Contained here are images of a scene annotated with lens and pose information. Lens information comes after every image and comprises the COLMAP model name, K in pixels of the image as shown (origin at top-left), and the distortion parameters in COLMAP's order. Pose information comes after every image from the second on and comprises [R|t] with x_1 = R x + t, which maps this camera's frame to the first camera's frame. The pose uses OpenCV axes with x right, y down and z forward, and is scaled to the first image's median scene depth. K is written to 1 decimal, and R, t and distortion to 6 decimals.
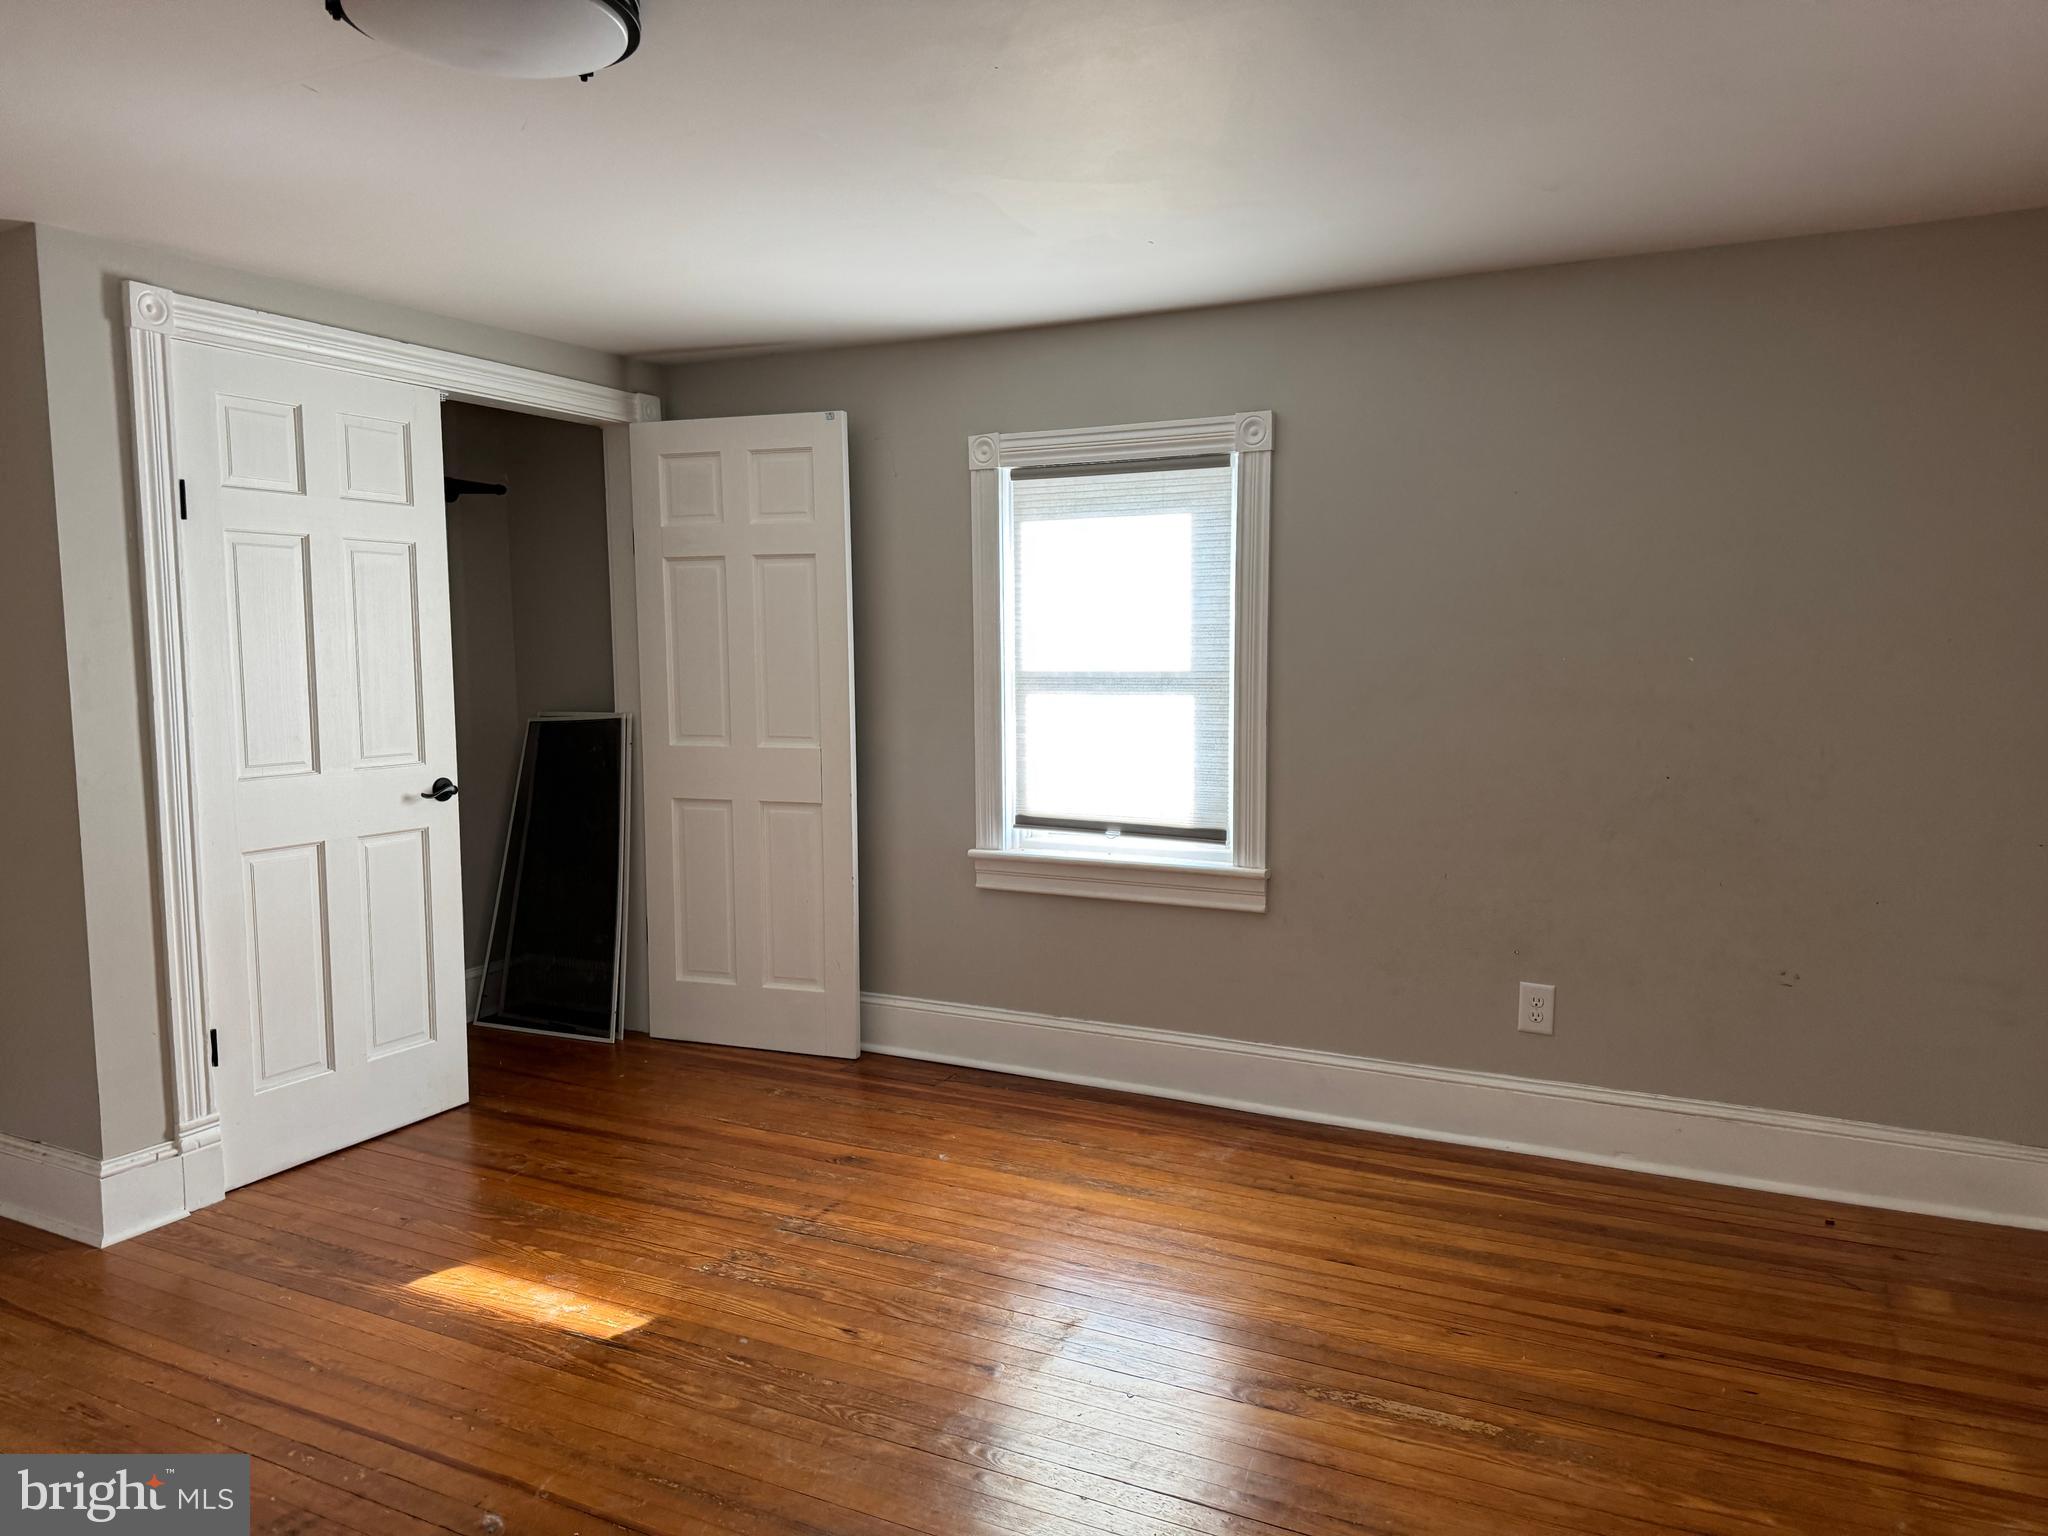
lens RADIAL K [[1440.8, 0, 1012.8], [0, 1440.8, 775.9], [0, 0, 1]] dist [0.104183, -0.123391]
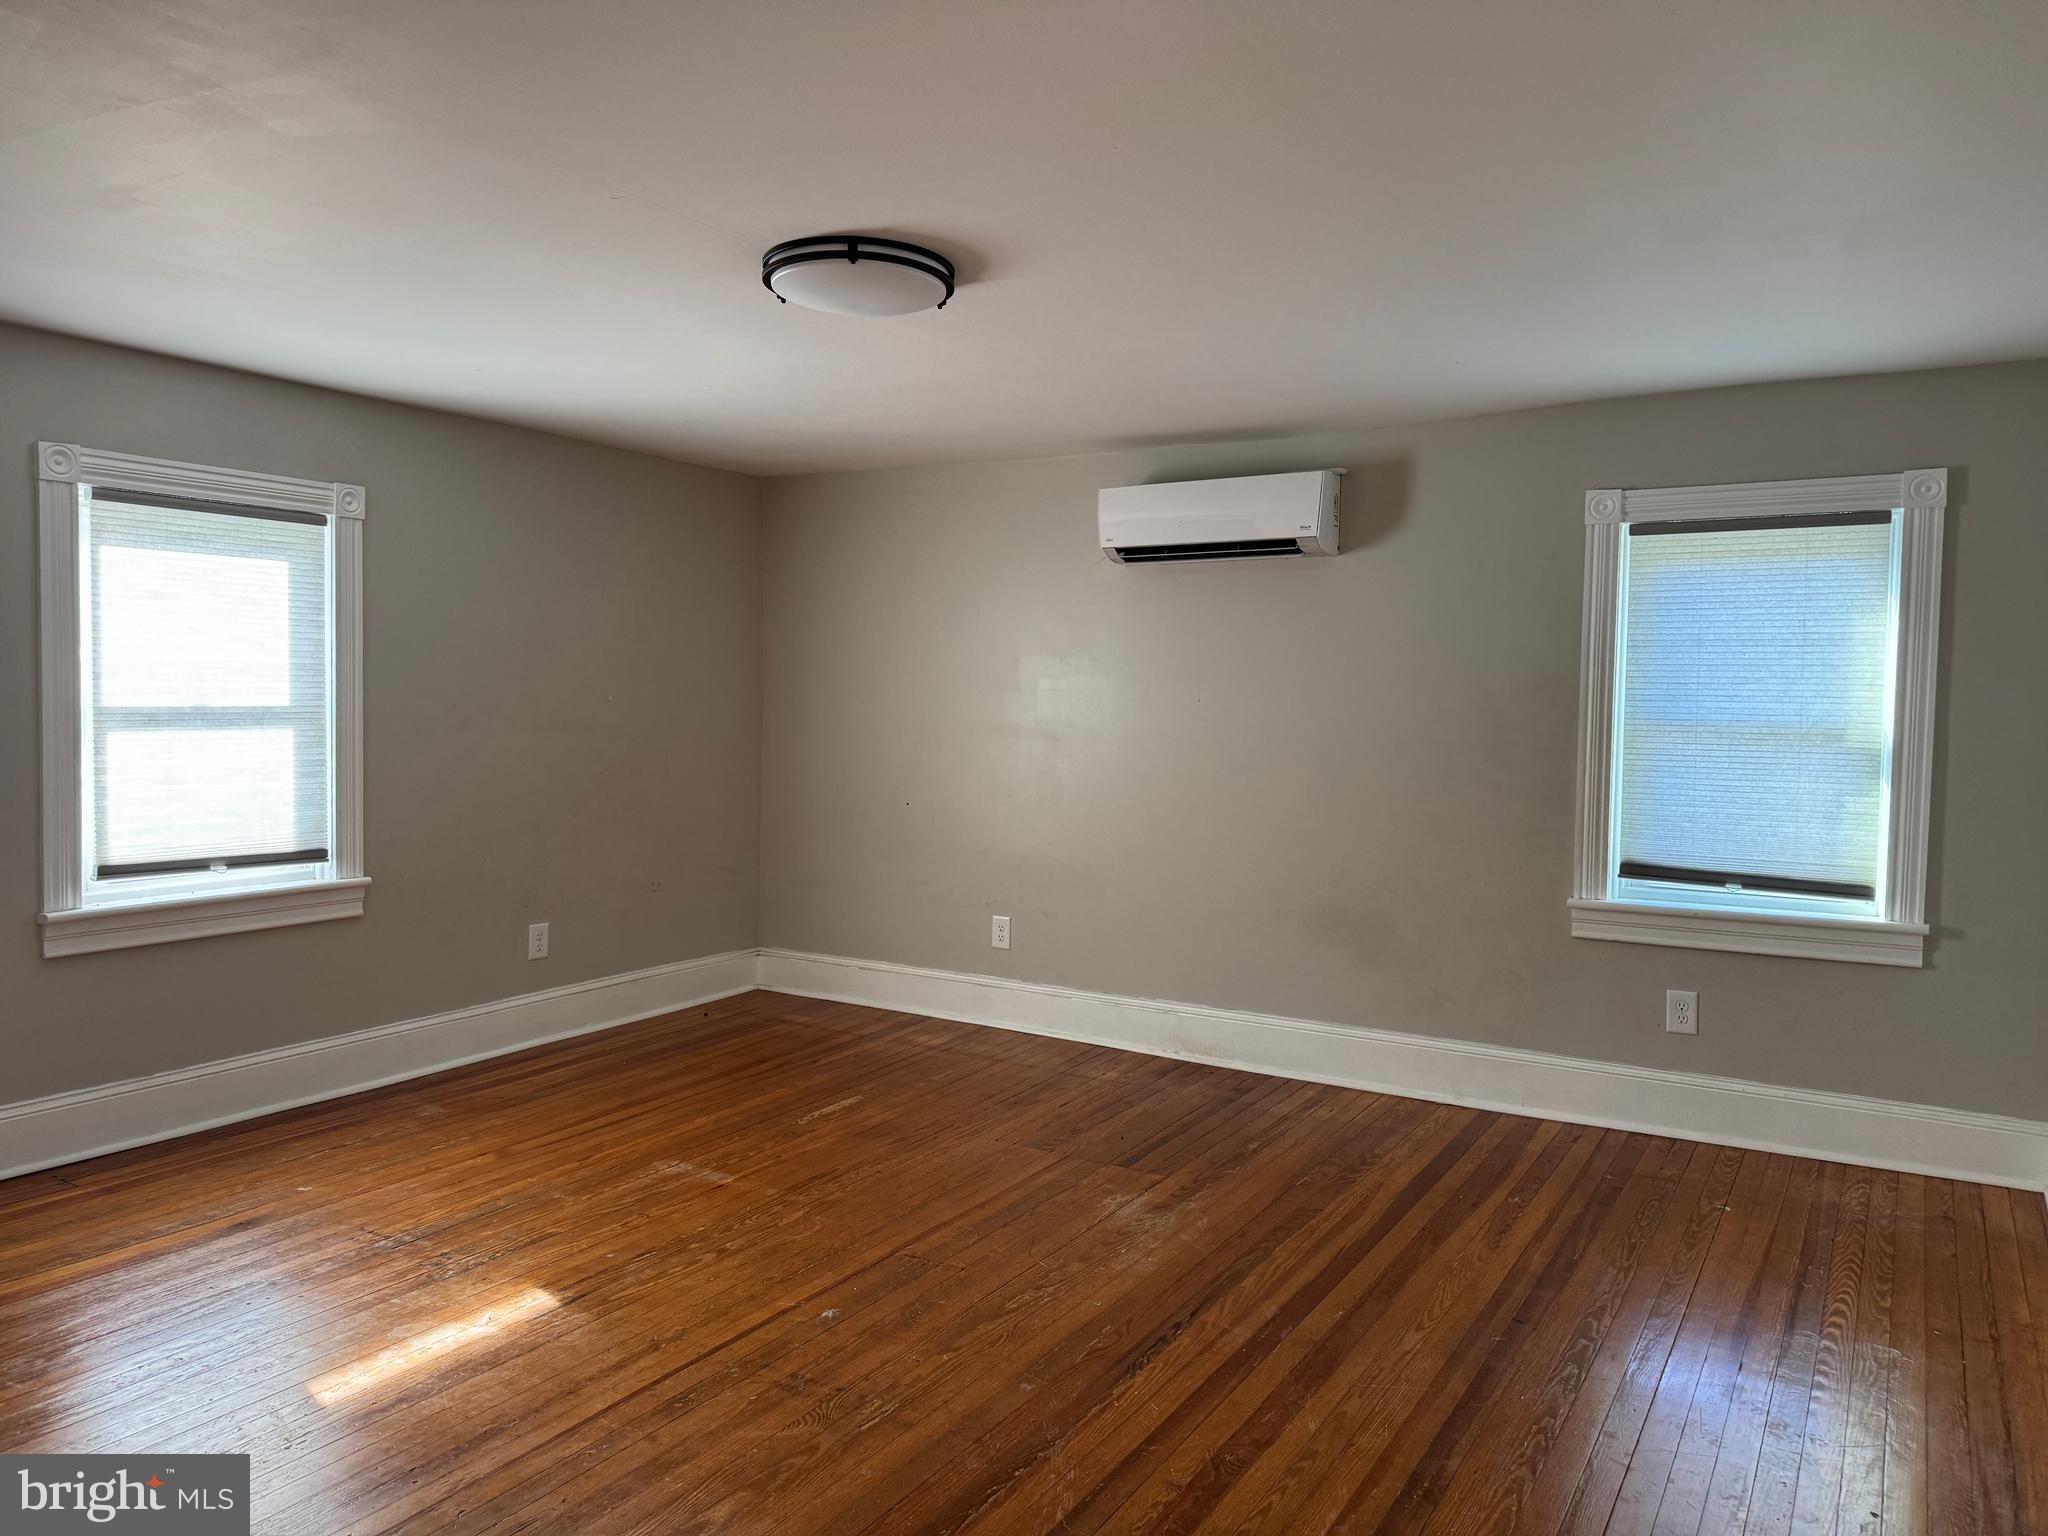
lens RADIAL K [[1440.8, 0, 1012.8], [0, 1440.8, 775.9], [0, 0, 1]] dist [0.104183, -0.123391]
pose [[0.073502, -0.047612, 0.996158, -0.933678], [0.084392, 0.995574, 0.041357, -0.020280], [-0.993718, 0.081028, 0.077195, 0.380252]]
